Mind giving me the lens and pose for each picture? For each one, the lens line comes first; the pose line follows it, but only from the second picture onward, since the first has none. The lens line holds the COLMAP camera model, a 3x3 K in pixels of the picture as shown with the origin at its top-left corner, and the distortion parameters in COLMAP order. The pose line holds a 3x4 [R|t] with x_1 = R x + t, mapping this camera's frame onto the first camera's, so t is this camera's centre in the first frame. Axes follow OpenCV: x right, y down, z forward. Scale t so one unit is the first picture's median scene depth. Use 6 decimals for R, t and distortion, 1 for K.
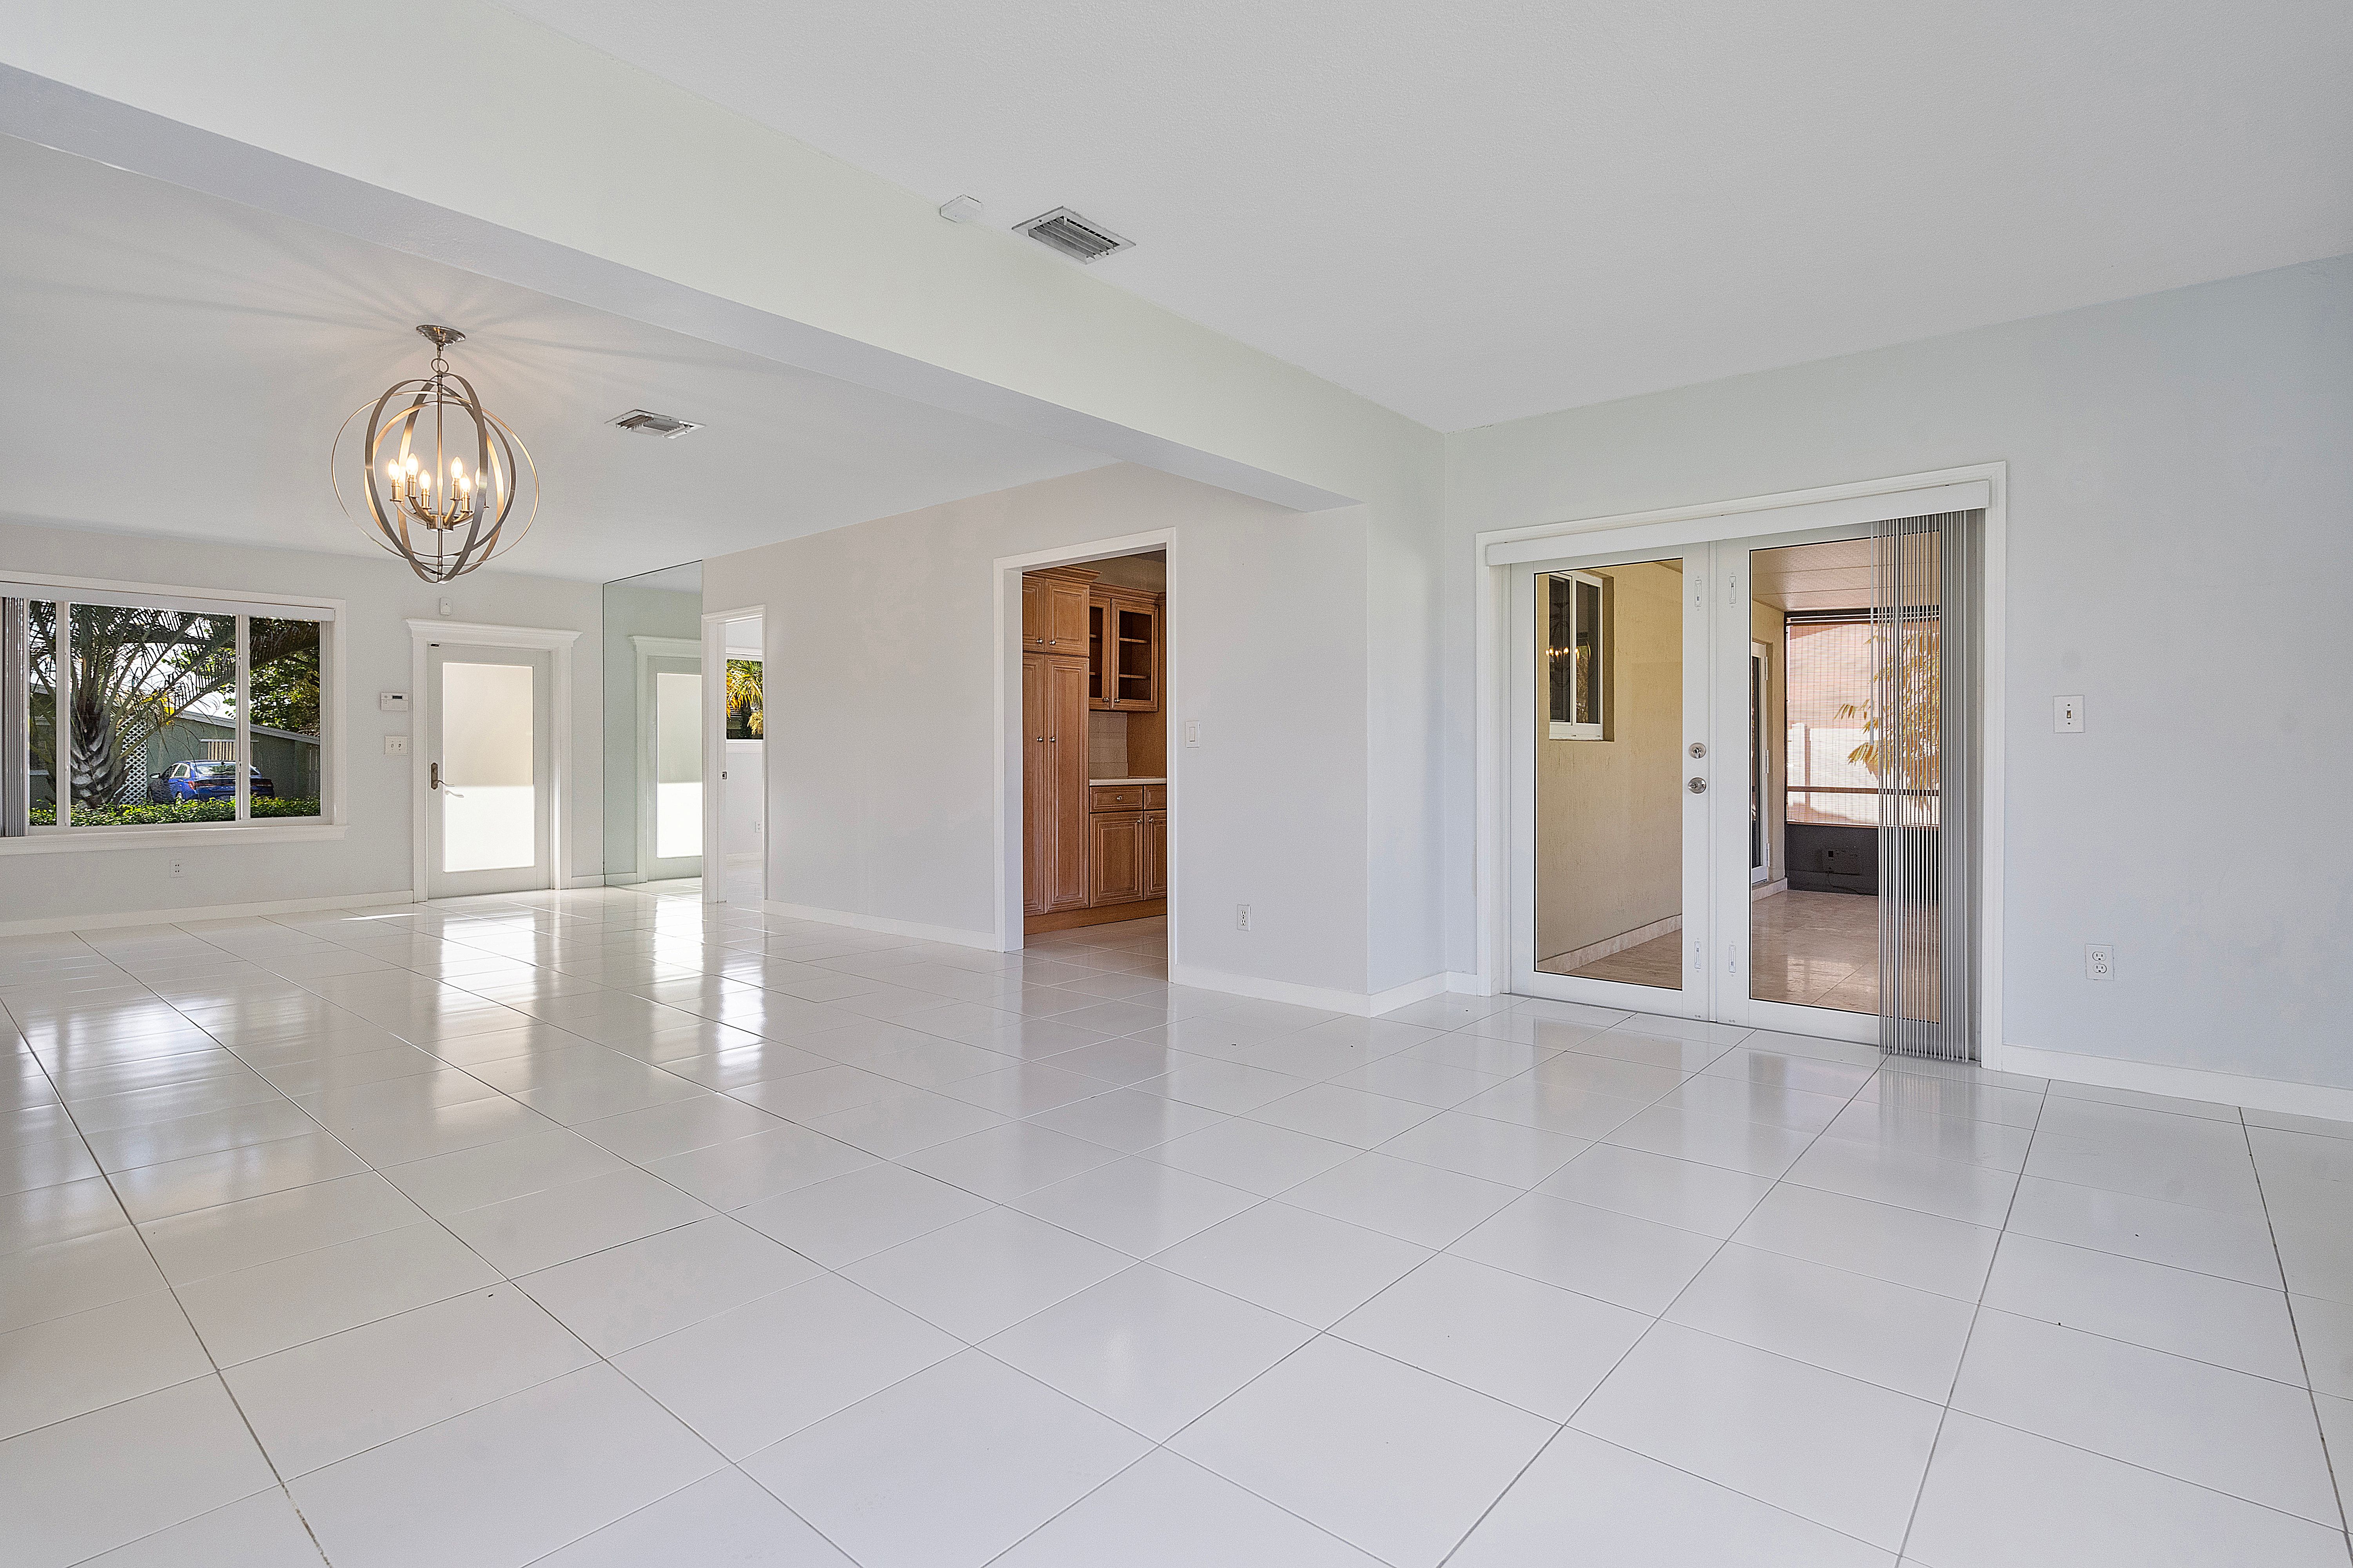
lens RADIAL K [[1152.7, 0, 1195.7], [0, 1152.7, 758.2], [0, 0, 1]] dist [0.000342, 0.003271]
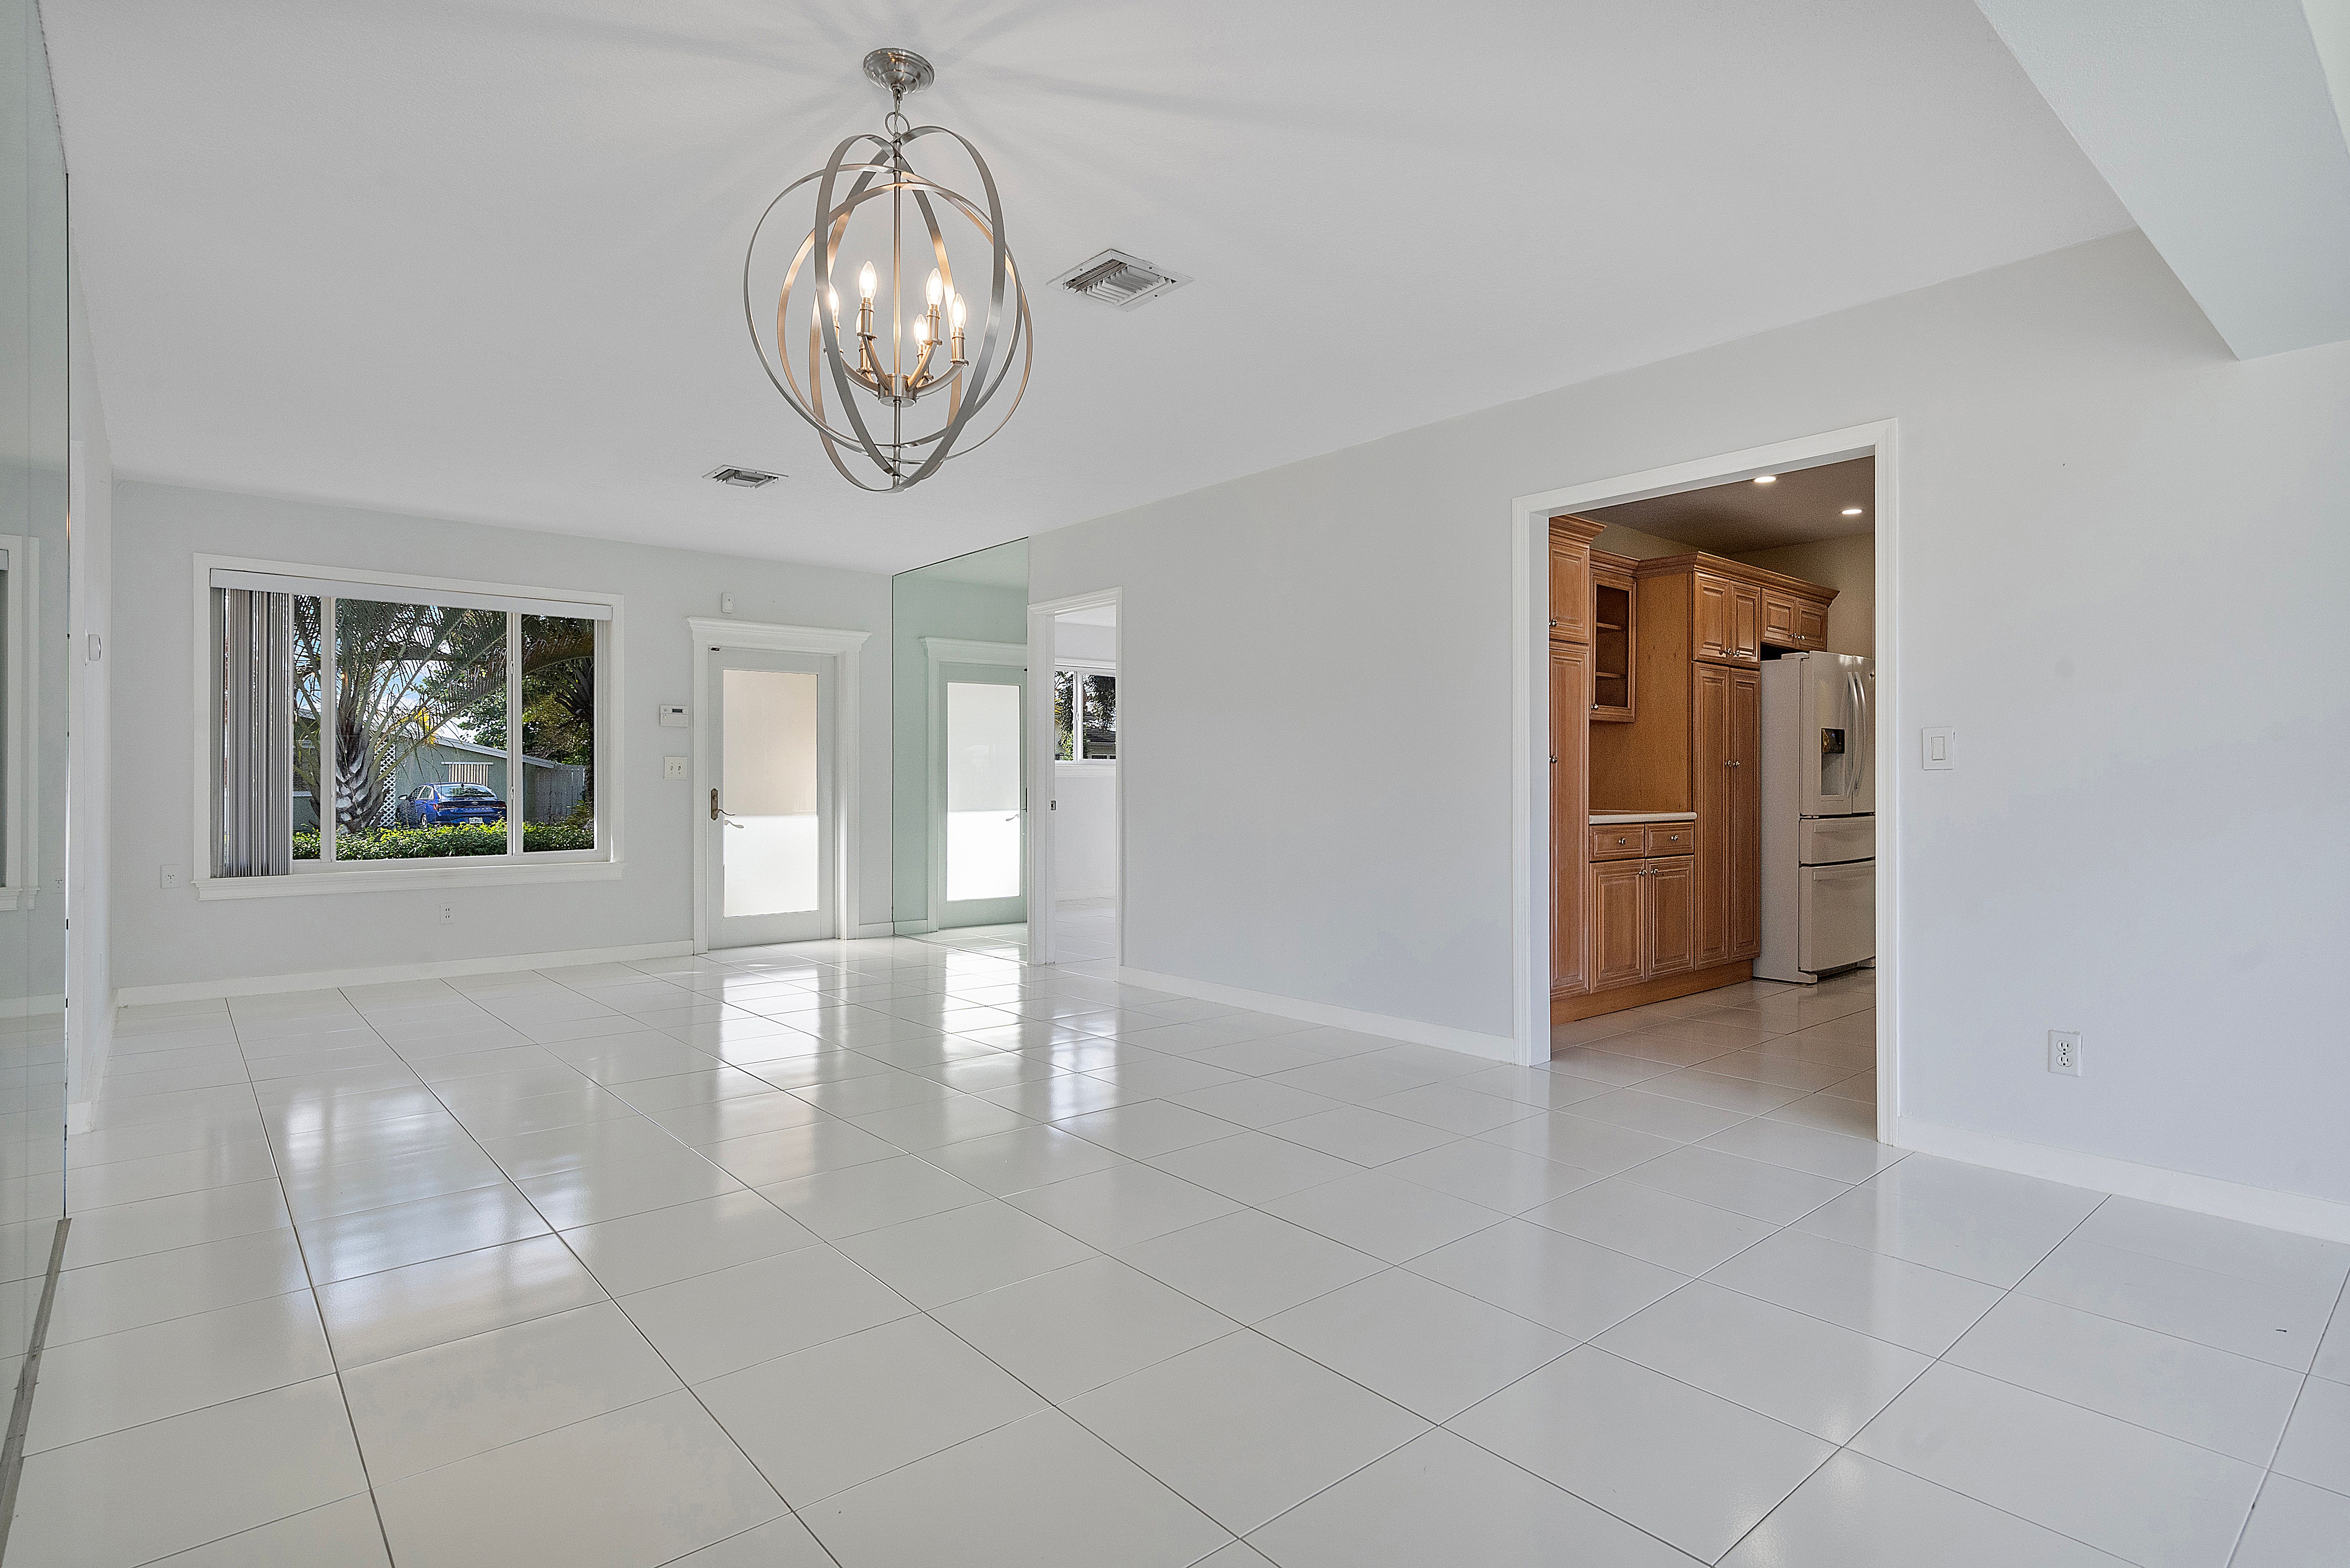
lens RADIAL K [[1151.3, 0, 1179.3], [0, 1151.3, 780.1], [0, 0, 1]] dist [0.000342, 0.003271]
pose [[0.990624, 0.001129, -0.136614, -0.207739], [-0.001127, 0.999999, 0.000096, -0.002708], [0.136614, 0.000059, 0.990624, 0.210824]]
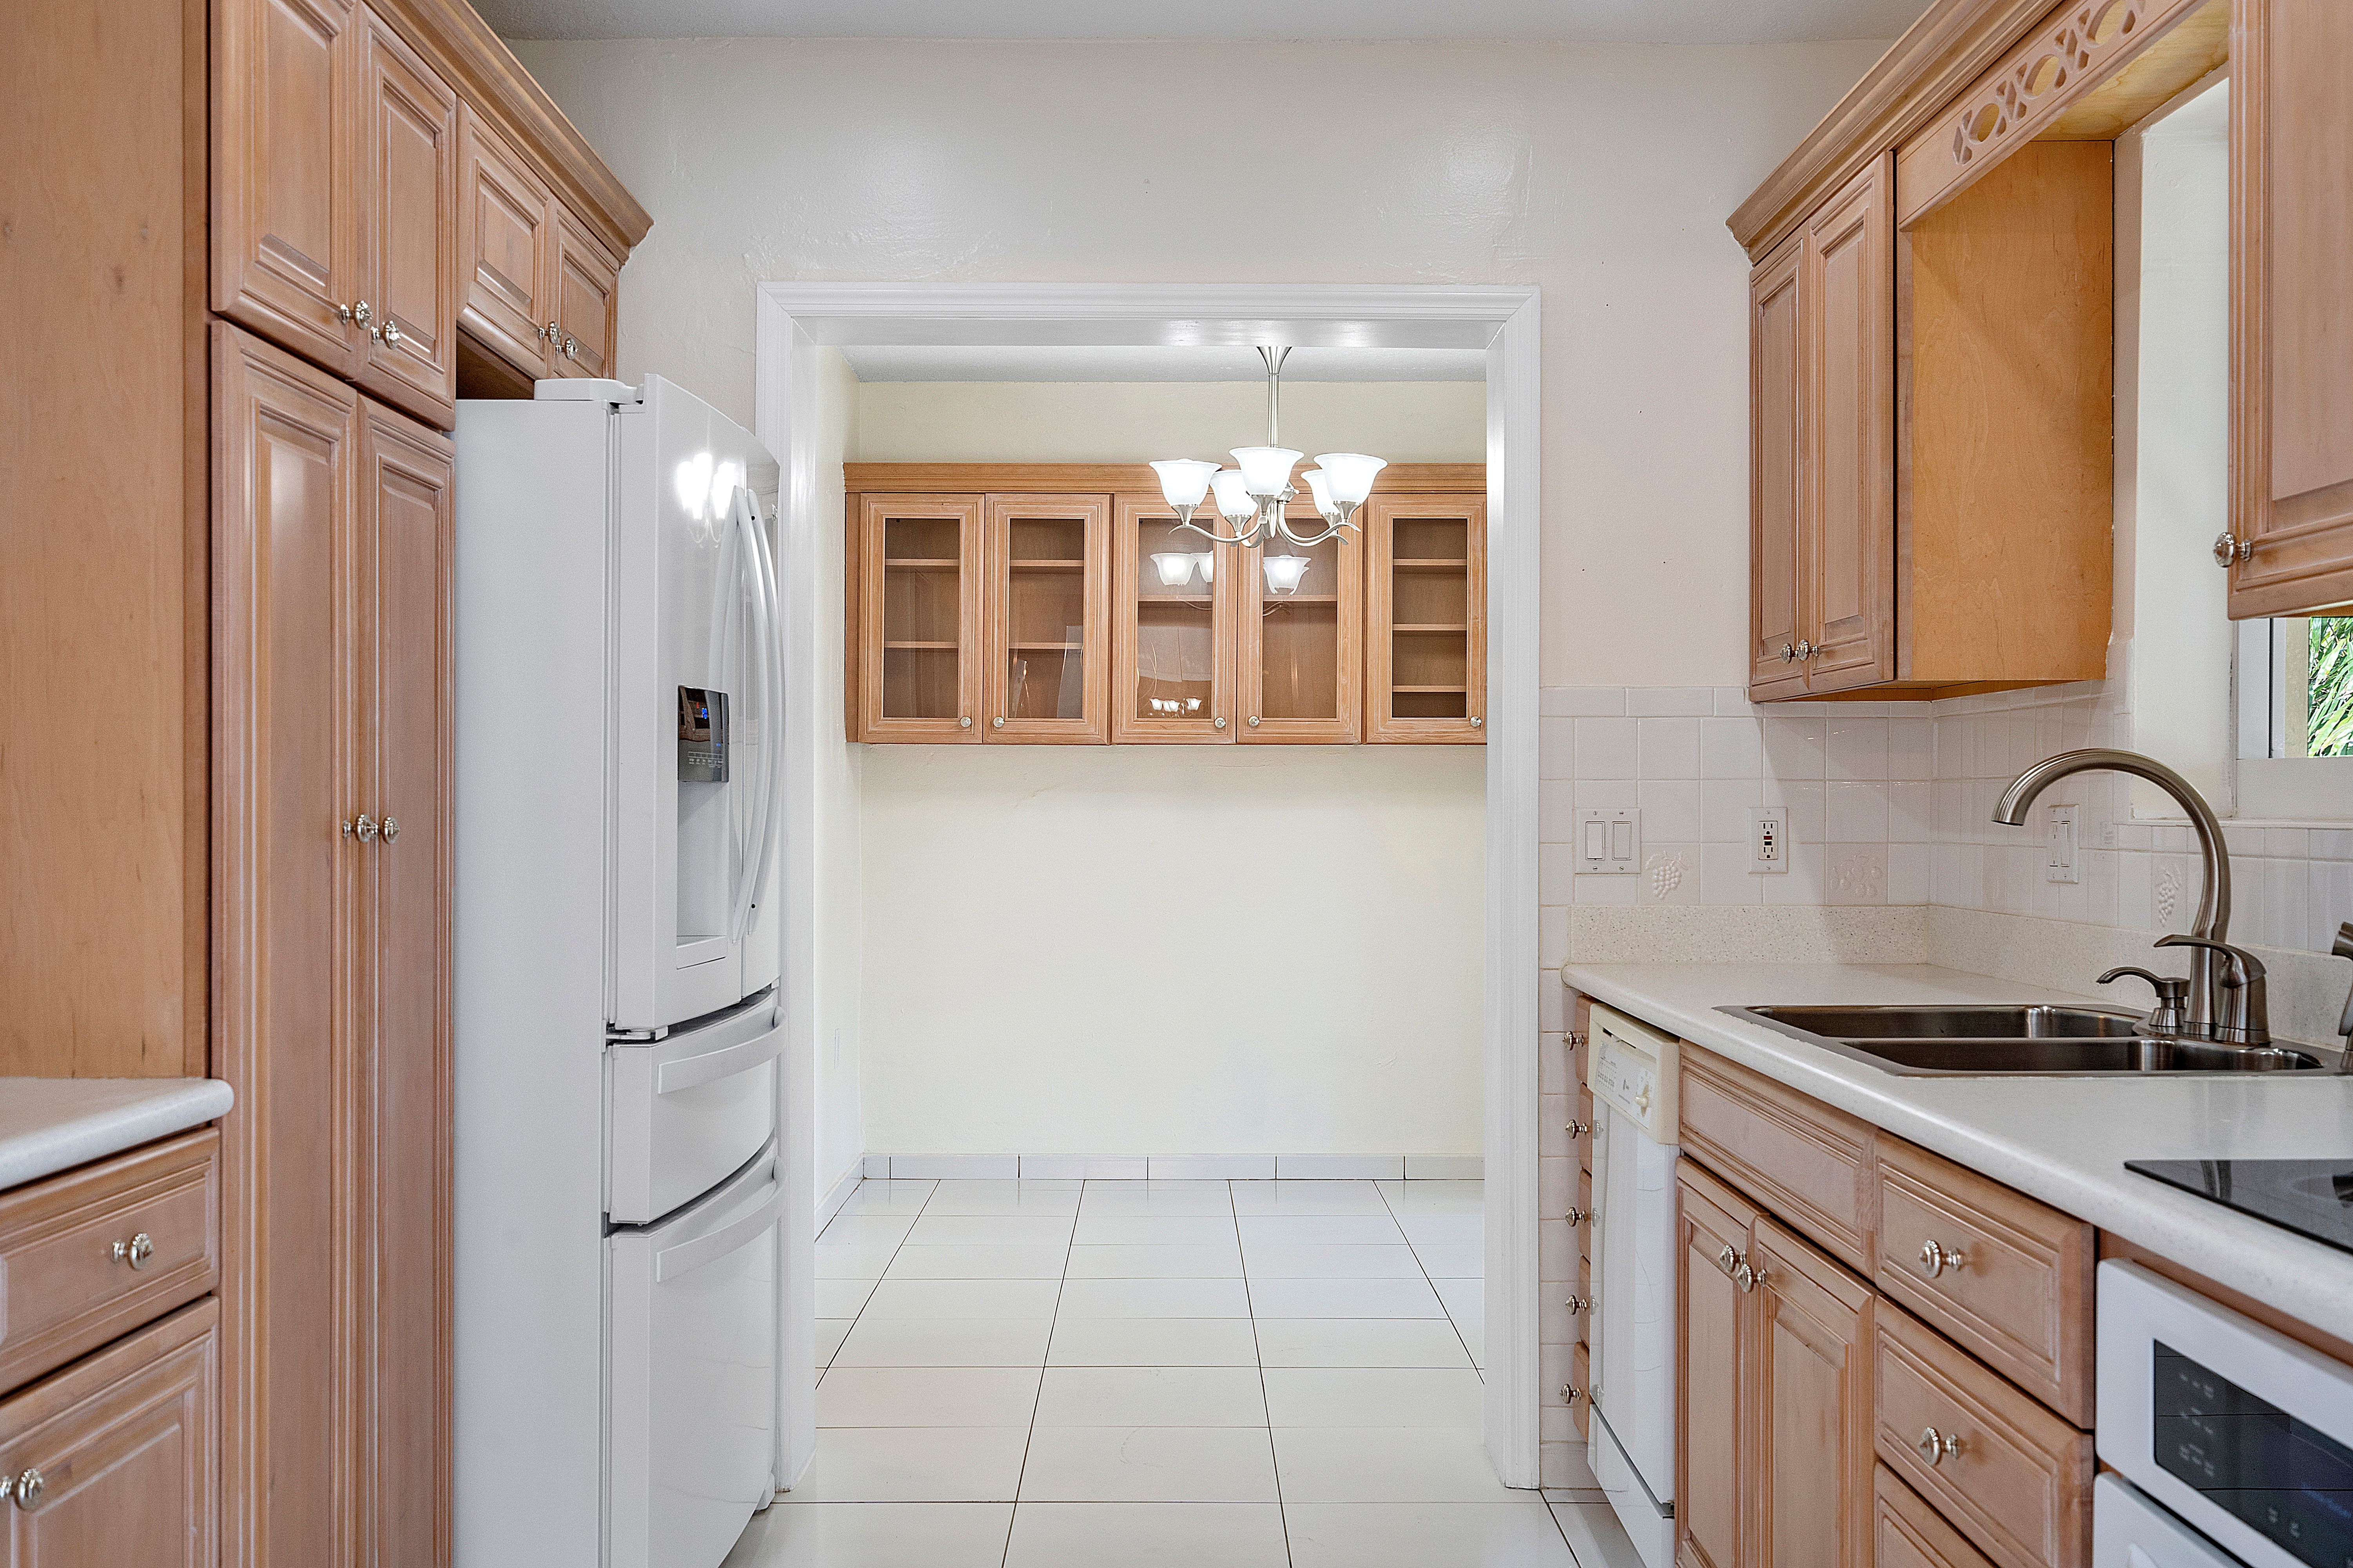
lens RADIAL K [[2382.2, 0, 1129.8], [0, 2382.2, 810.9], [0, 0, 1]] dist [0.011395, 0.000000]
pose [[0.764632, -0.002684, 0.644461, -0.097163], [0.001229, 0.999996, 0.002708, -0.016109], [-0.644466, -0.001279, 0.764632, 0.646349]]
